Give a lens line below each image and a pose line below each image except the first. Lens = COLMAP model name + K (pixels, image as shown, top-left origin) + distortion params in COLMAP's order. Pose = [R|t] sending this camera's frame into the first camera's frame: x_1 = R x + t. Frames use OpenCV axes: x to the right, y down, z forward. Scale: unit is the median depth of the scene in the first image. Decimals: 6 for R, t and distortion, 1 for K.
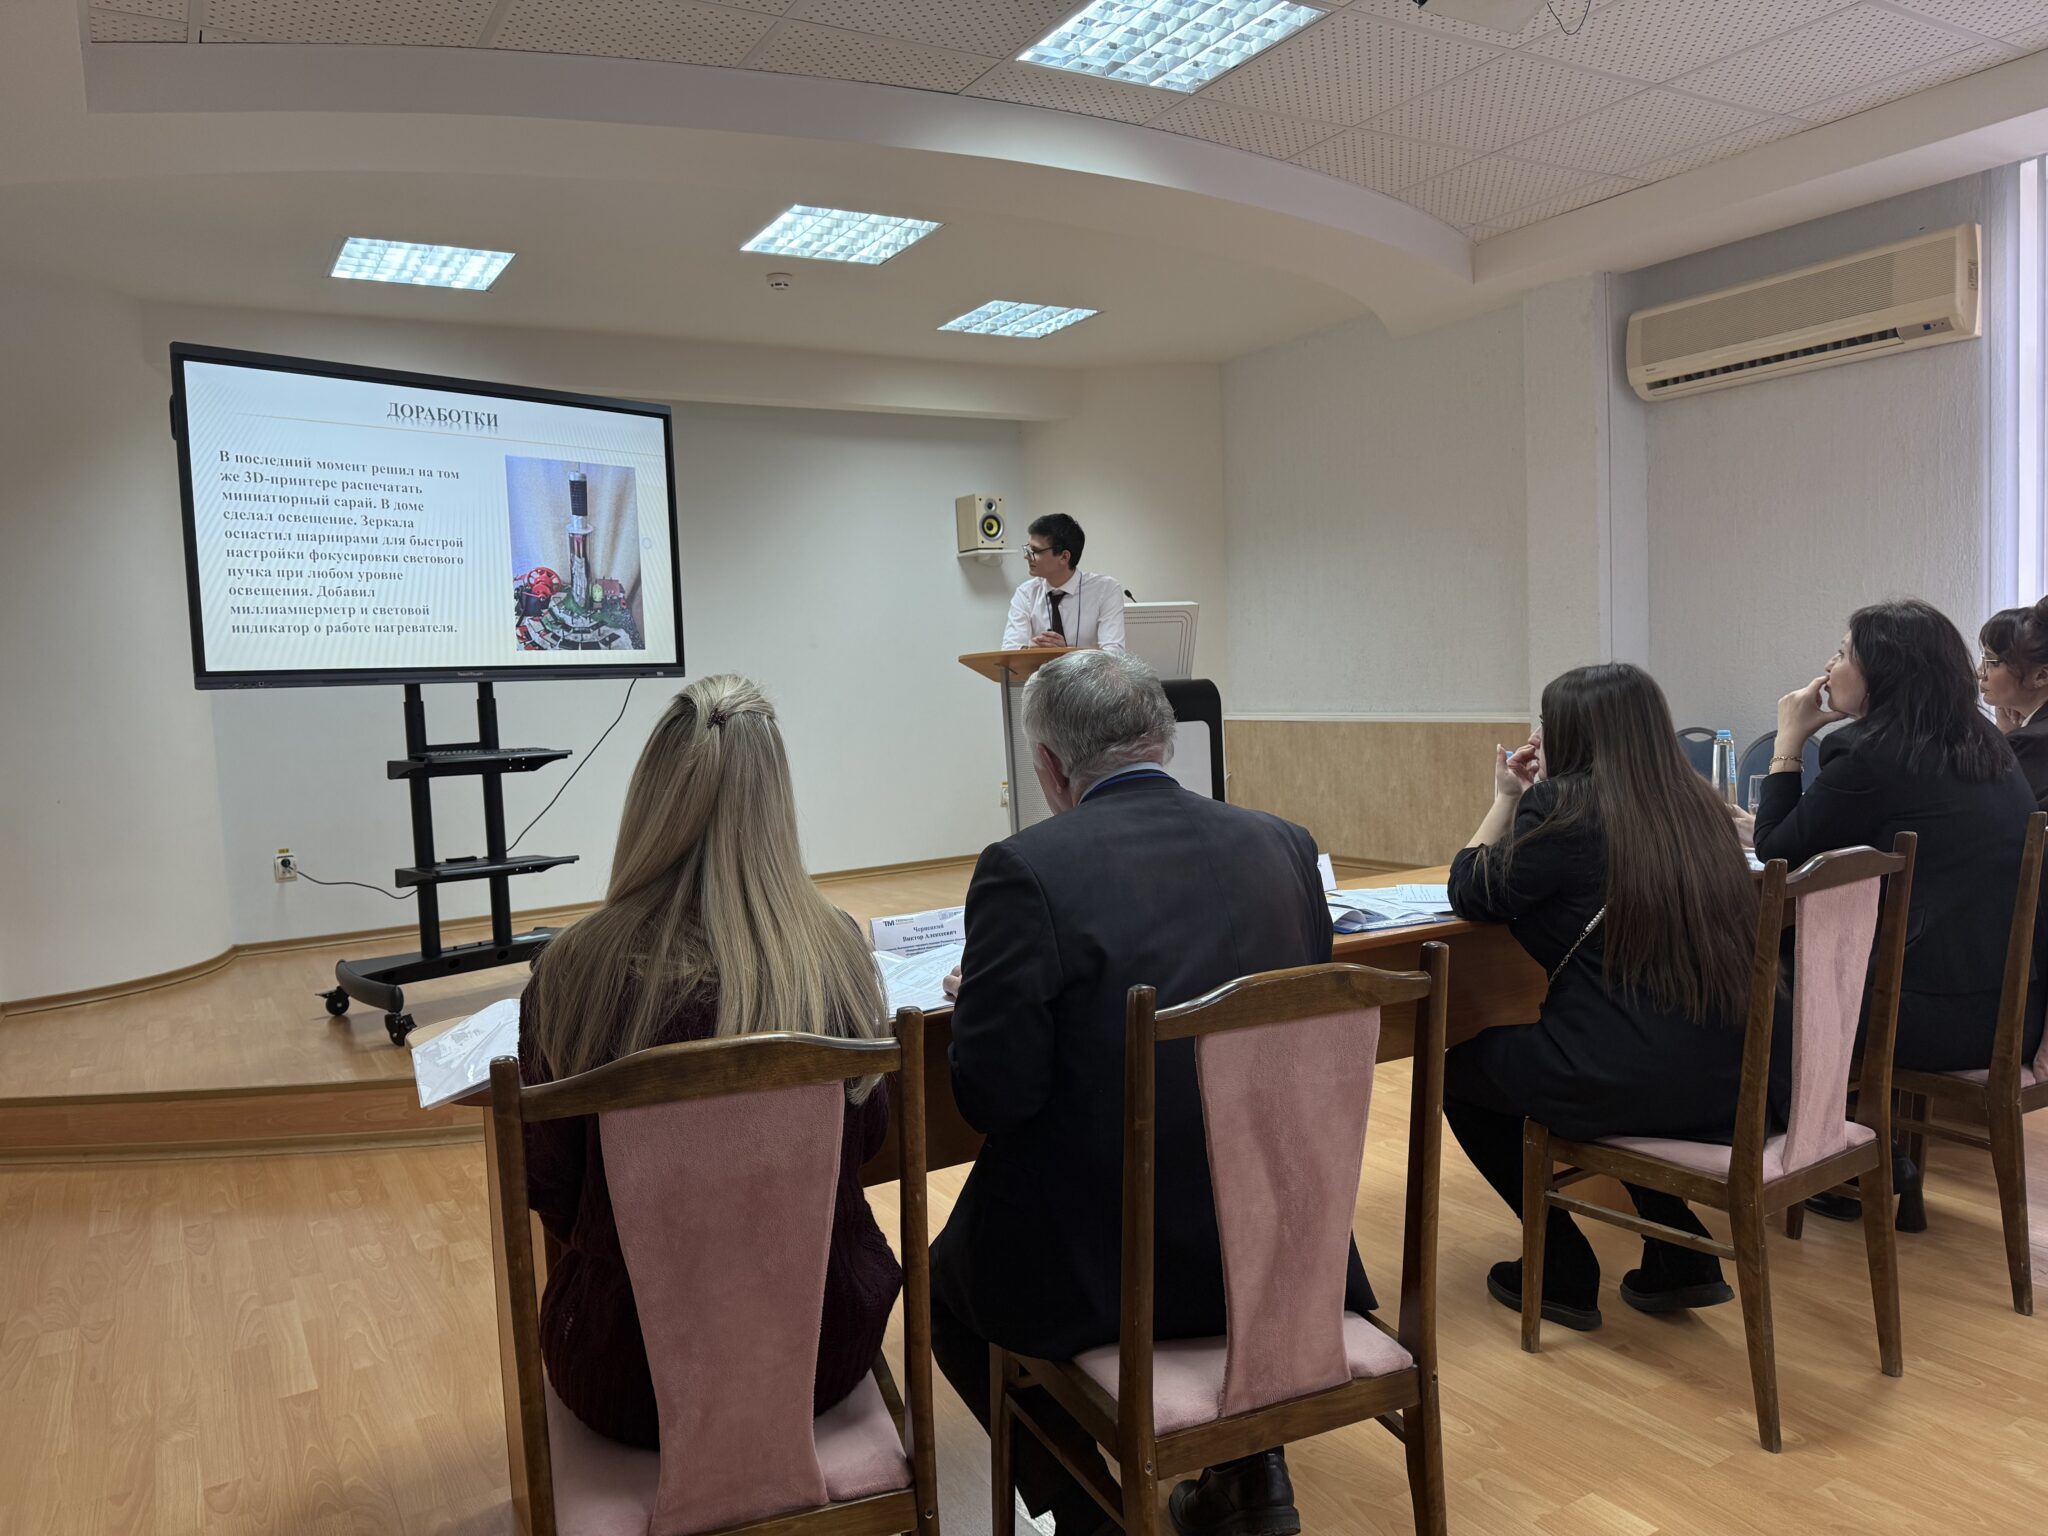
lens RADIAL K [[1445.0, 0, 1028.3], [0, 1445.0, 777.5], [0, 0, 1]] dist [0.015282, -0.030779]
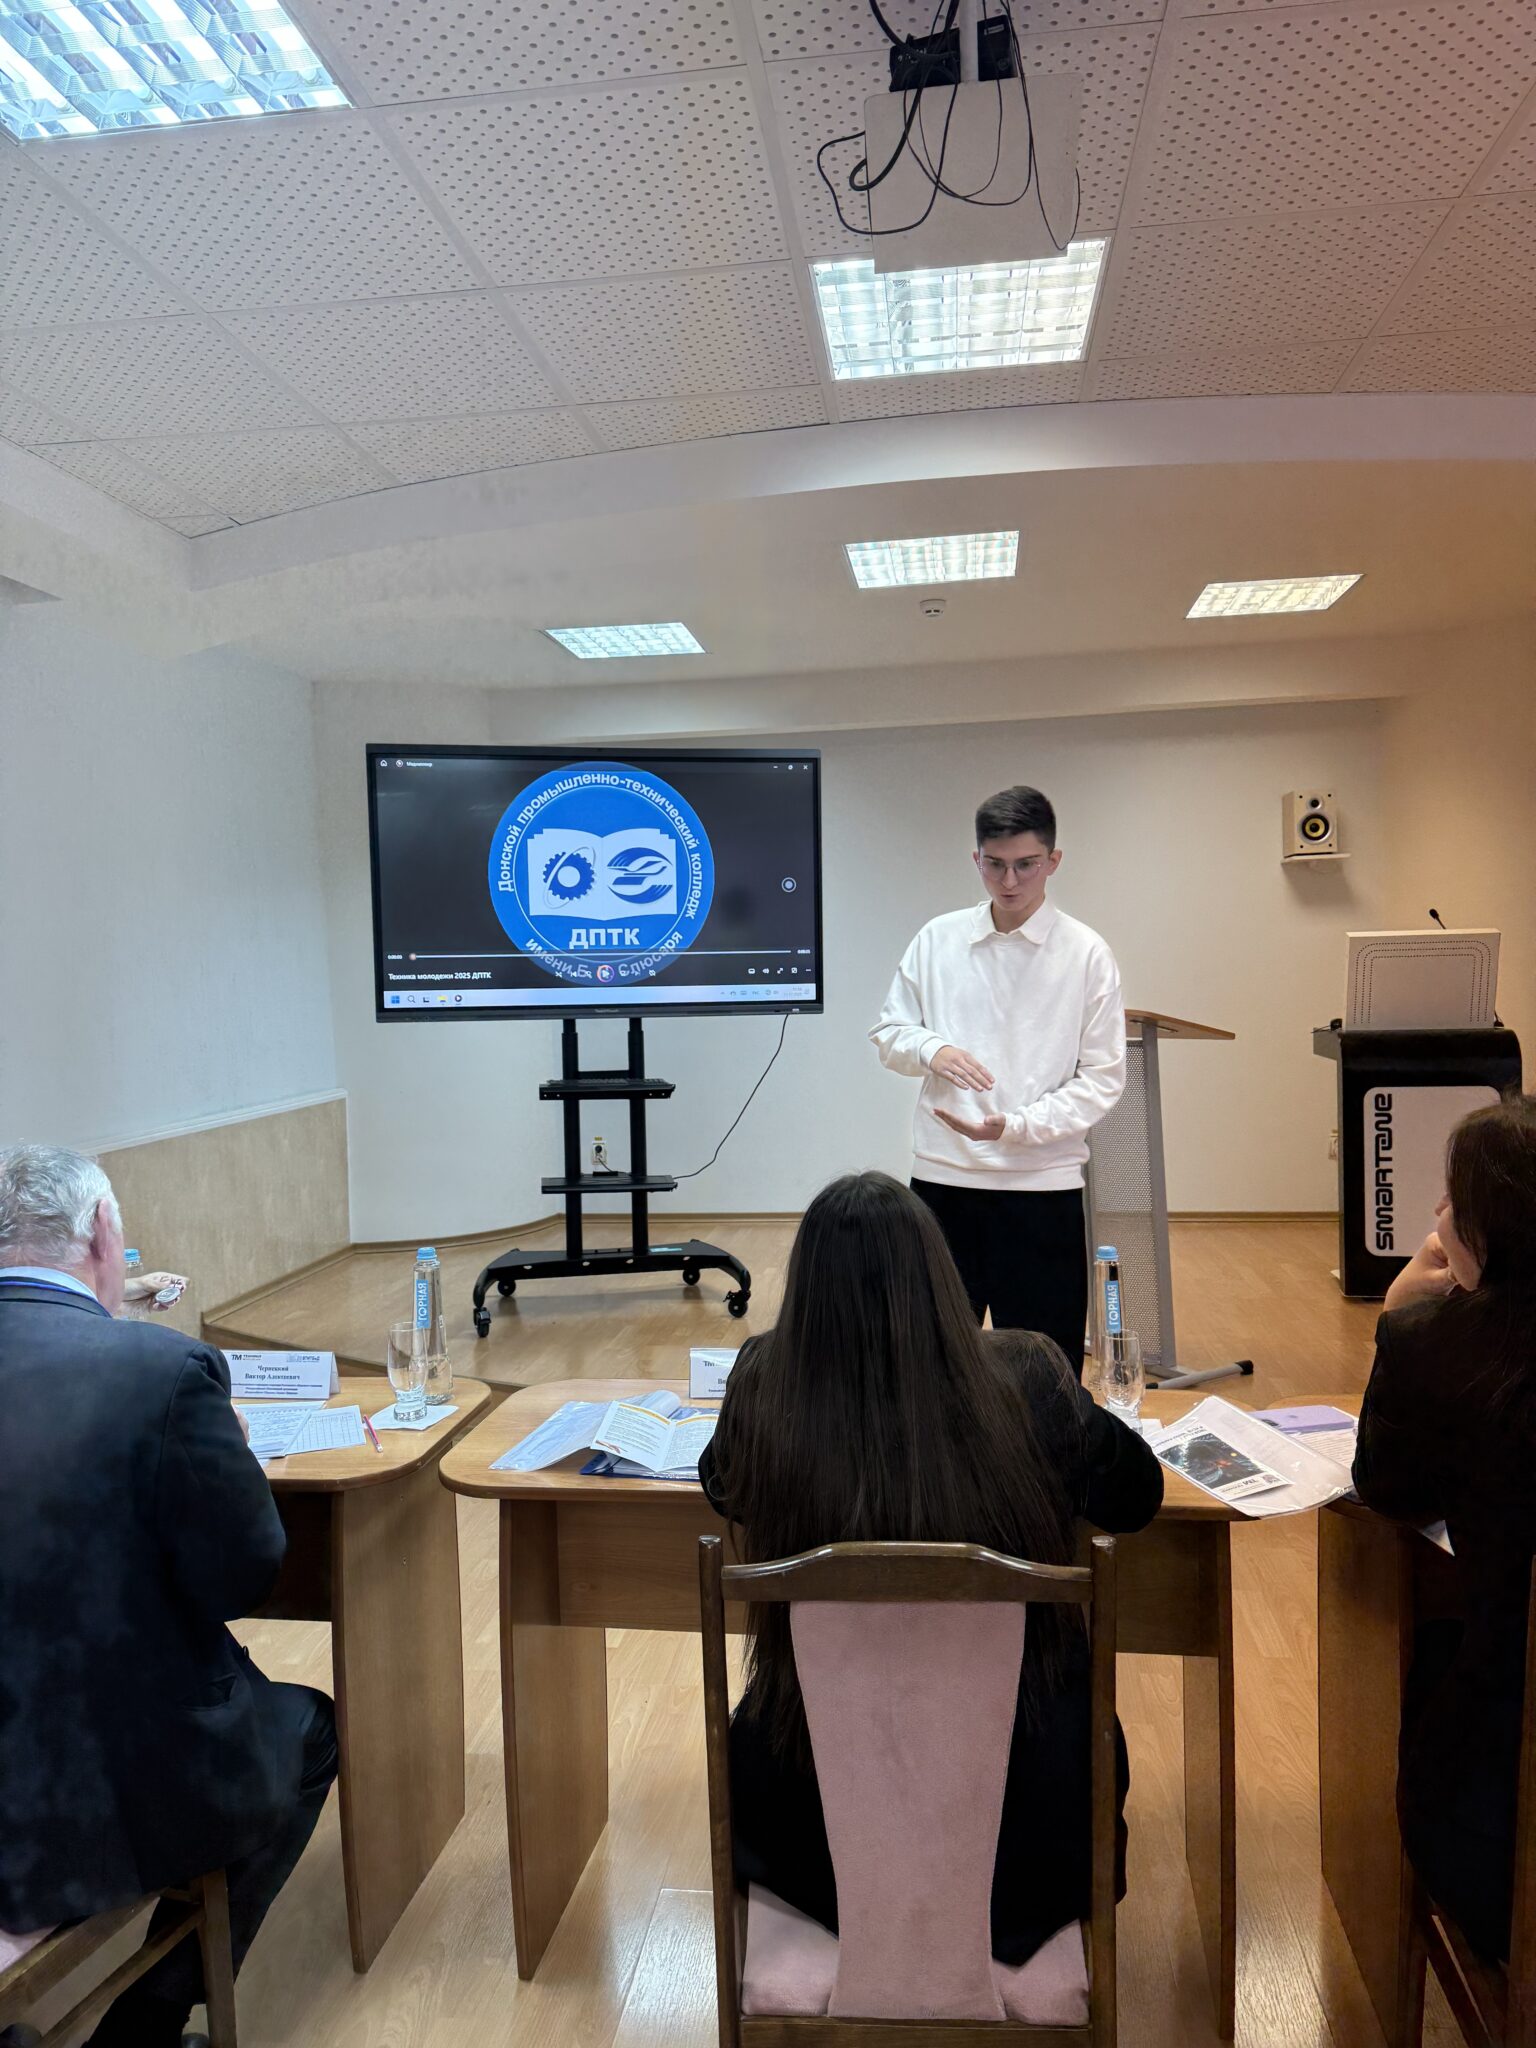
lens RADIAL K [[1445.0, 0, 788.9], [0, 1445.0, 1037.3], [0, 0, 1]] dist [0.015282, -0.030779]
pose [[0.773750, 0.058103, -0.630821, 0.494929], [-0.051463, 0.998259, 0.028824, -0.104537], [0.631397, 0.010161, 0.775393, 0.253959]]
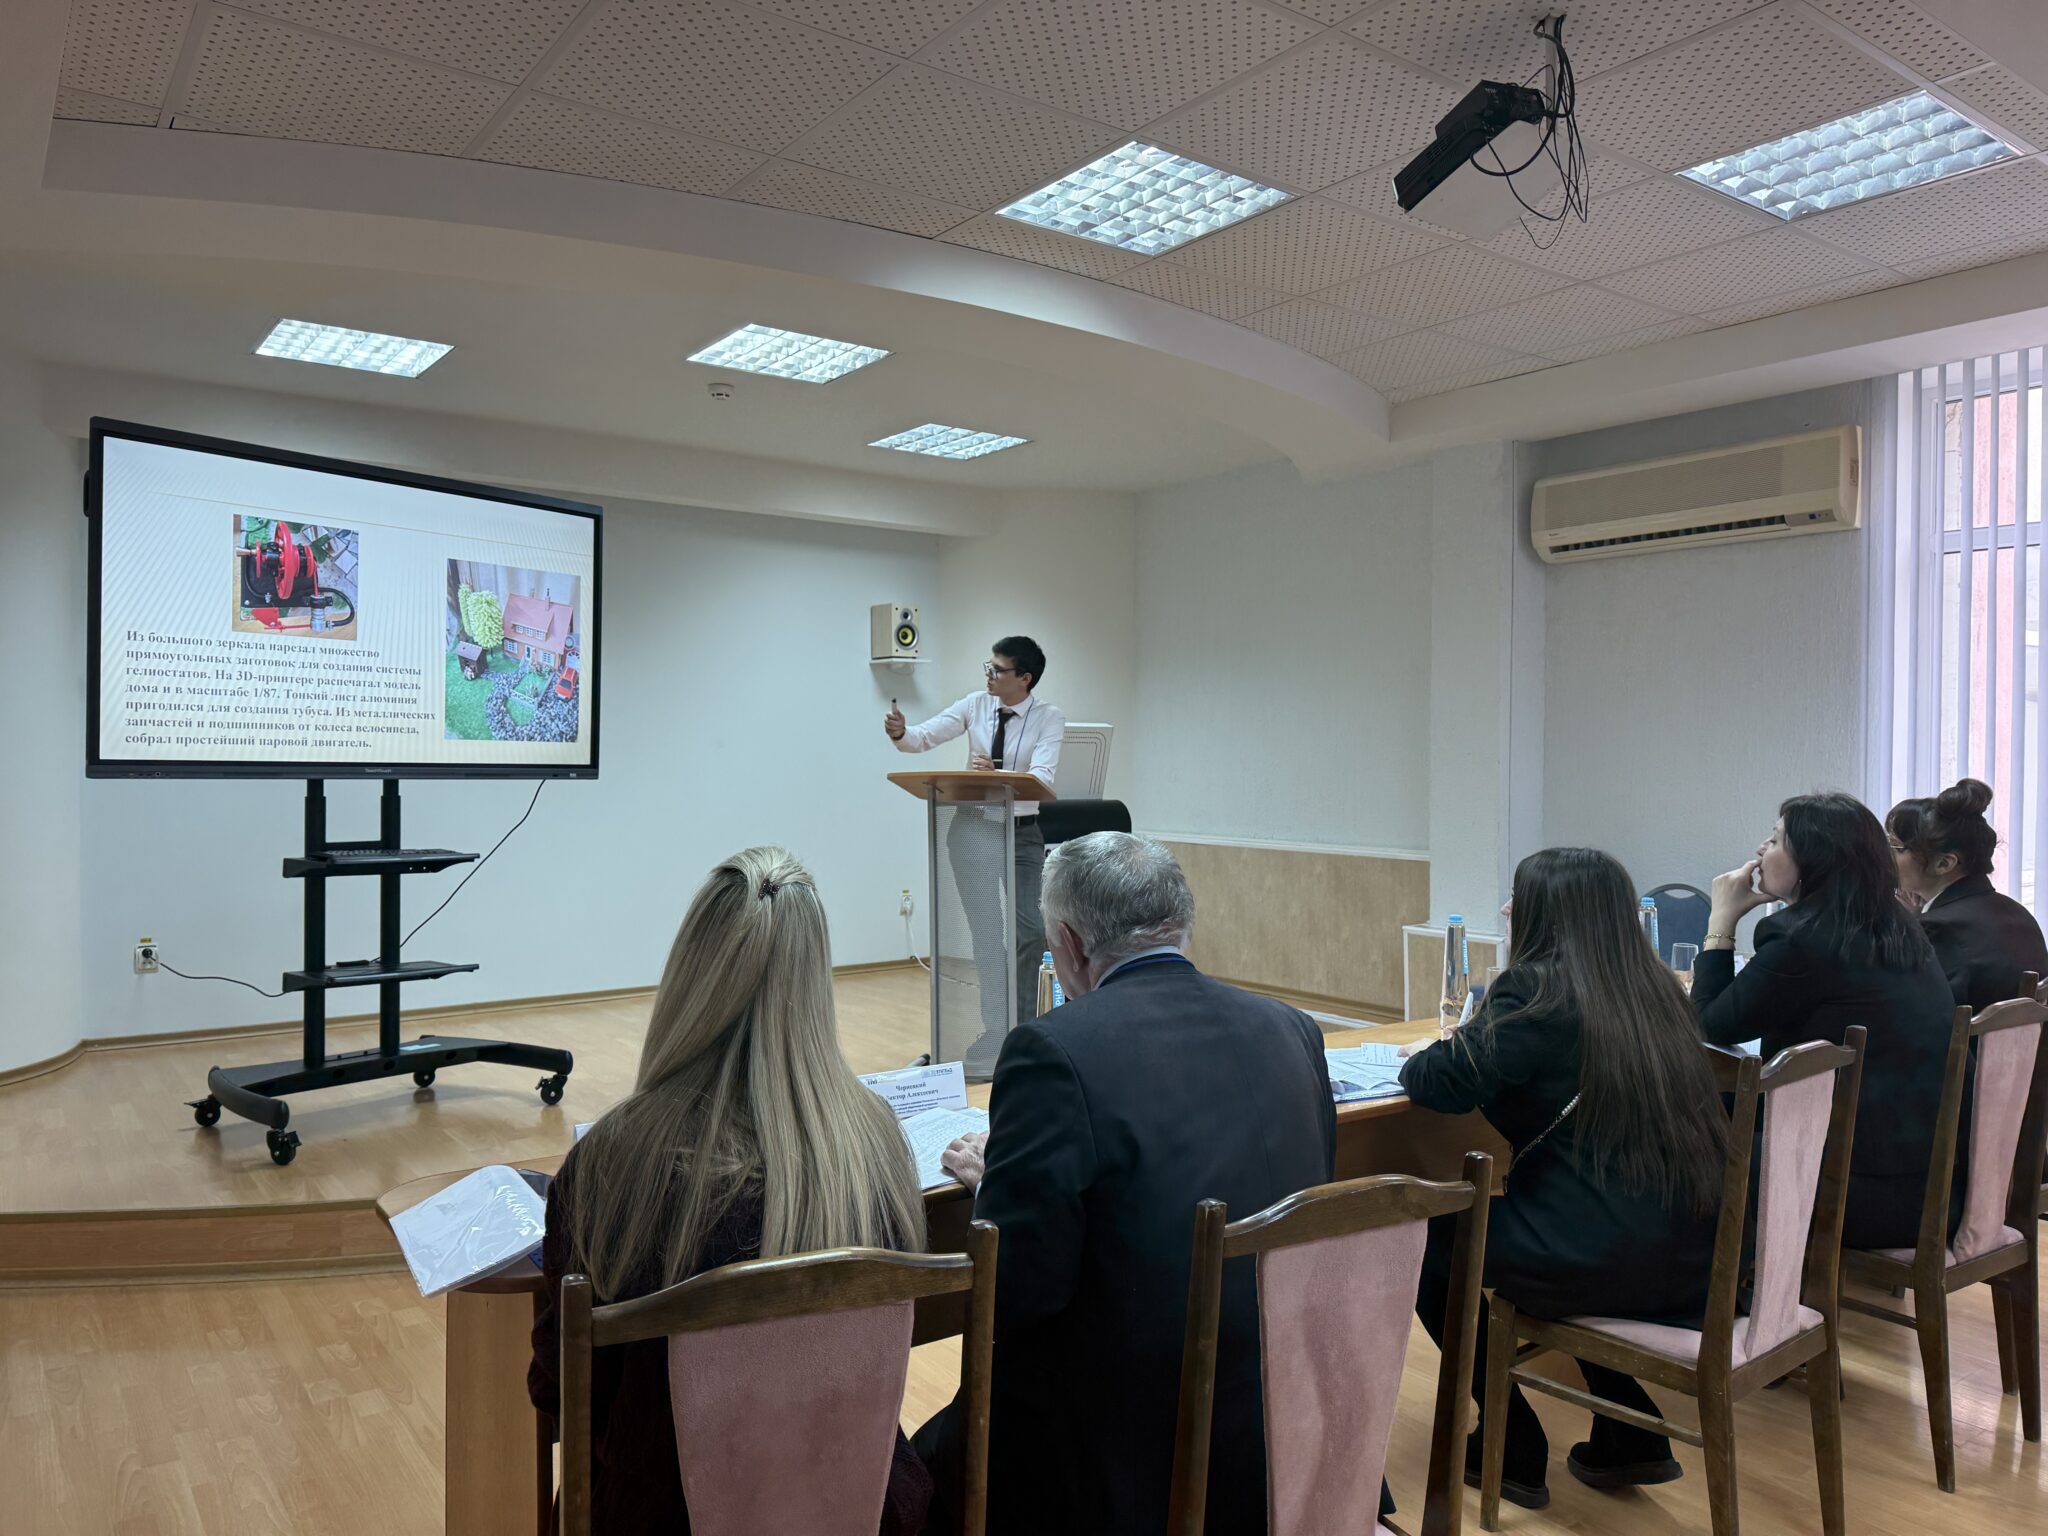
lens RADIAL K [[1445.0, 0, 1026.8], [0, 1445.0, 770.6], [0, 0, 1]] dist [0.015282, -0.030779]
pose [[0.994287, 0.048618, 0.095020, -0.055302], [-0.042203, 0.996765, -0.068392, -0.027442], [-0.098038, 0.063991, 0.993123, 0.001346]]
